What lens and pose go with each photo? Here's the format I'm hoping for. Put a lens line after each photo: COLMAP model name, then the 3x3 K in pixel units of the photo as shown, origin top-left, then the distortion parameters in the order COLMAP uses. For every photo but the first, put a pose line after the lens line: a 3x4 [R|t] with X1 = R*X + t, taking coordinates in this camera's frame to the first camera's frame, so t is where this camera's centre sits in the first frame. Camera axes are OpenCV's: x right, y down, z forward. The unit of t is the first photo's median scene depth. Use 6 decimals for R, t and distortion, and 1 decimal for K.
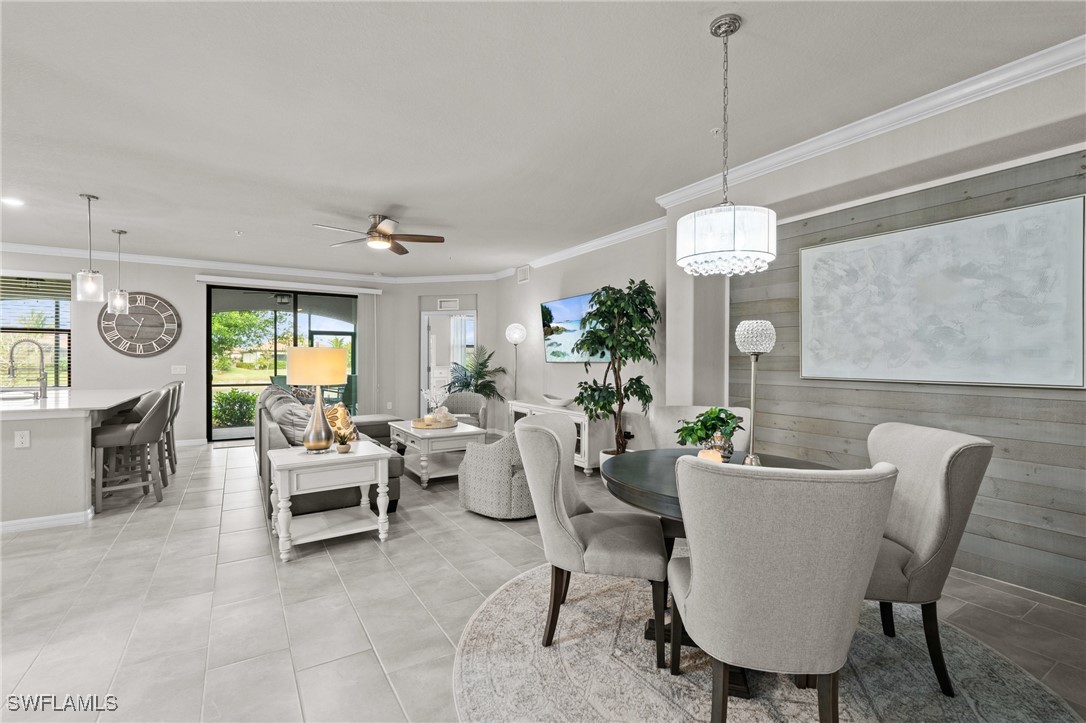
lens RADIAL K [[489.2, 0, 544.2], [0, 489.2, 369.7], [0, 0, 1]] dist [-0.005111, 0.001798]
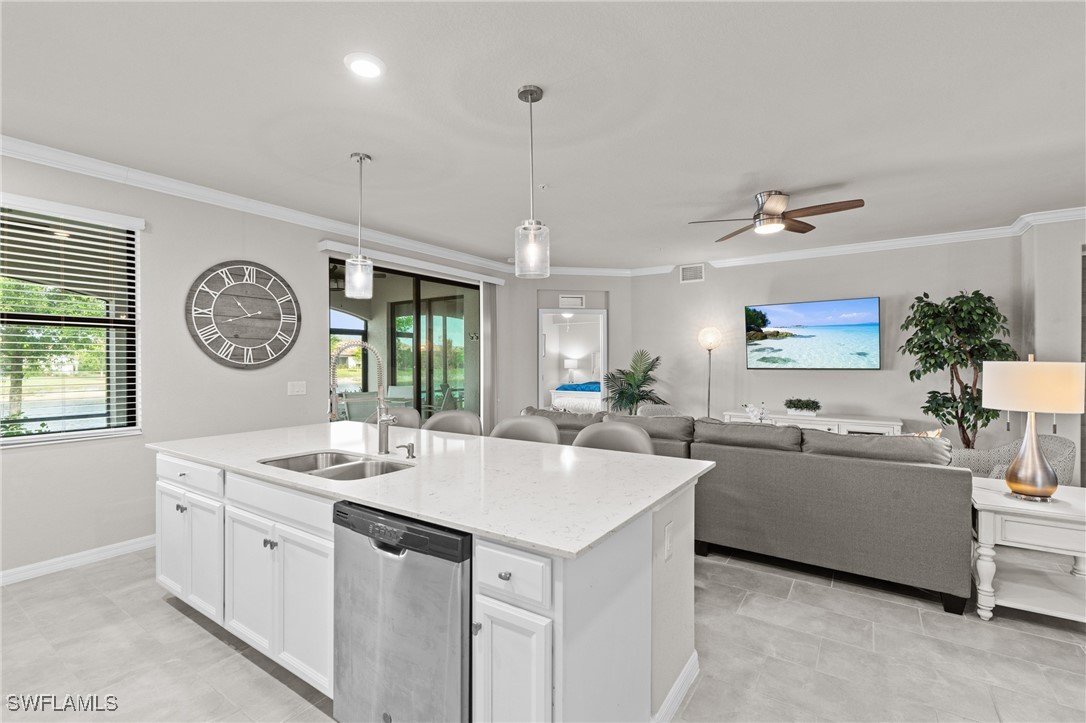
lens RADIAL K [[489.2, 0, 546.0], [0, 489.2, 366.4], [0, 0, 1]] dist [-0.005111, 0.001798]
pose [[0.914908, -0.010786, 0.403518, -1.020015], [0.013206, 0.999908, -0.003216, -0.031184], [-0.403446, 0.008271, 0.914966, 0.418186]]
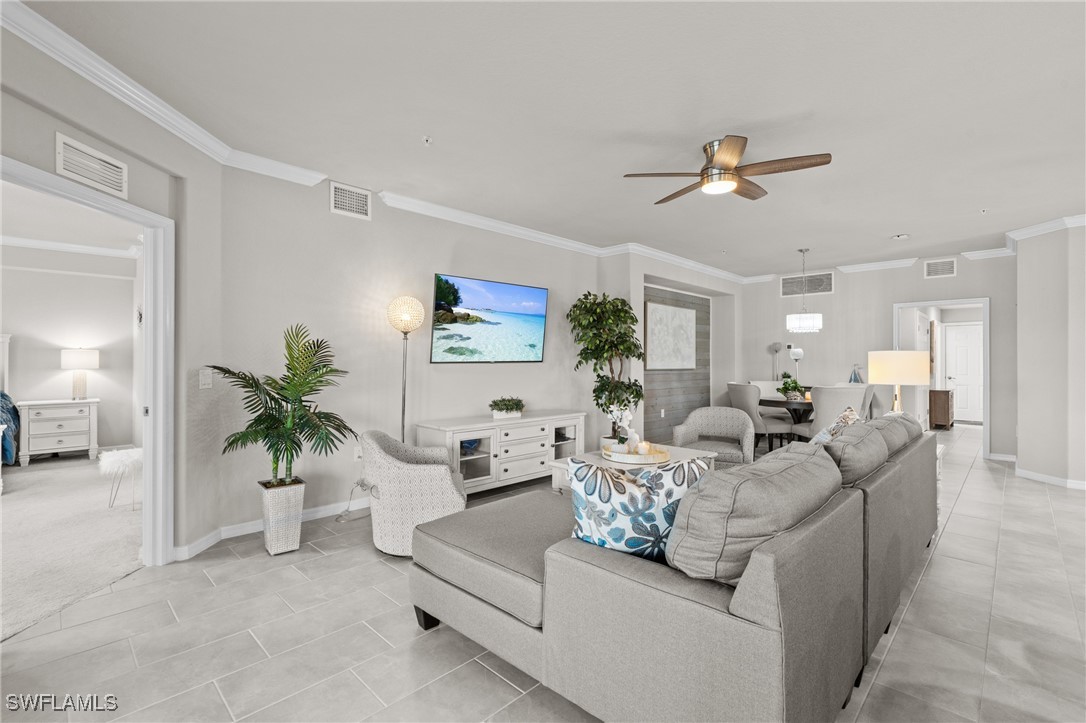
lens RADIAL K [[489.2, 0, 540.2], [0, 489.2, 353.9], [0, 0, 1]] dist [-0.005111, 0.001798]
pose [[-0.230632, 0.013713, 0.972944, -0.945133], [0.018903, 0.999775, -0.009611, -0.025753], [-0.972858, 0.016175, -0.230839, 1.417479]]
